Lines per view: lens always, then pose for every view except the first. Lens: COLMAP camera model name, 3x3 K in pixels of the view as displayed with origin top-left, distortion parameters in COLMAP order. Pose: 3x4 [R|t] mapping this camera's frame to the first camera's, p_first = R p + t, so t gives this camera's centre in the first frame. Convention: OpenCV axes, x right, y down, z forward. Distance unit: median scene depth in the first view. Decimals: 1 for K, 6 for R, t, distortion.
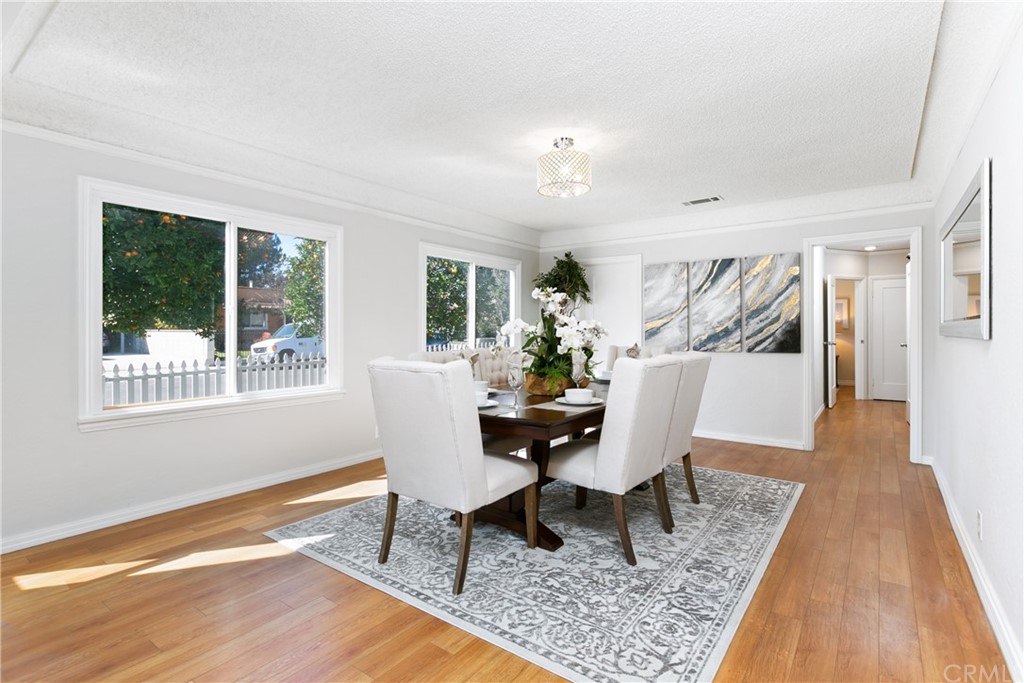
lens RADIAL K [[501.2, 0, 514.1], [0, 501.2, 329.9], [0, 0, 1]] dist [-0.006319, -0.000808]
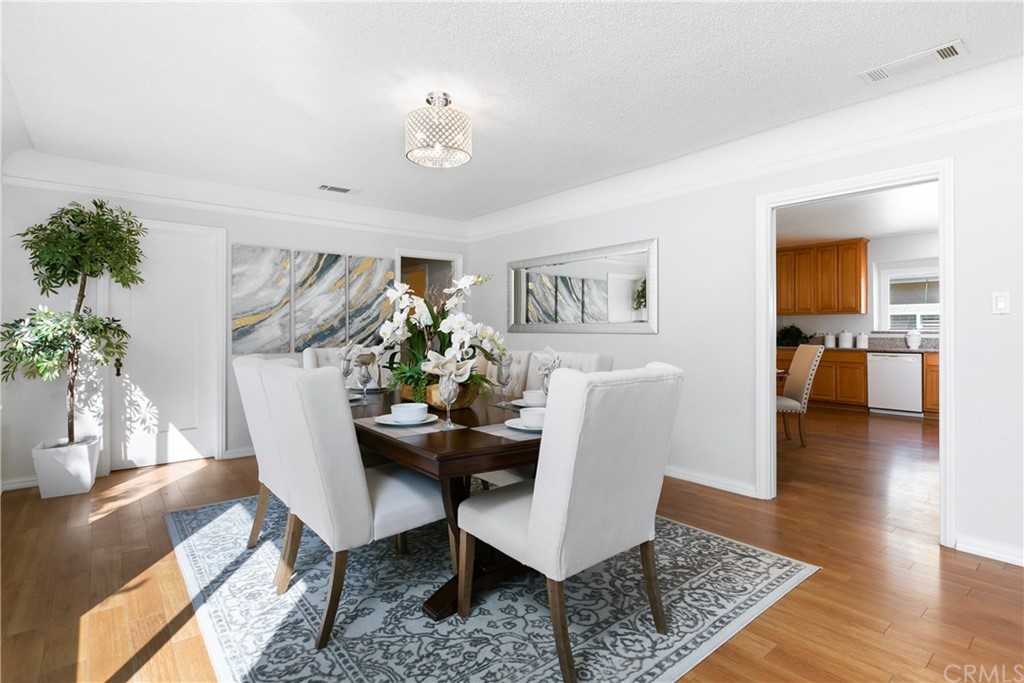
lens RADIAL K [[501.2, 0, 514.1], [0, 501.2, 329.9], [0, 0, 1]] dist [-0.006319, -0.000808]
pose [[0.242441, -0.001142, 0.970166, -0.423796], [-0.001092, 0.999998, 0.001450, 0.001122], [-0.970166, -0.001411, 0.242439, 0.434856]]
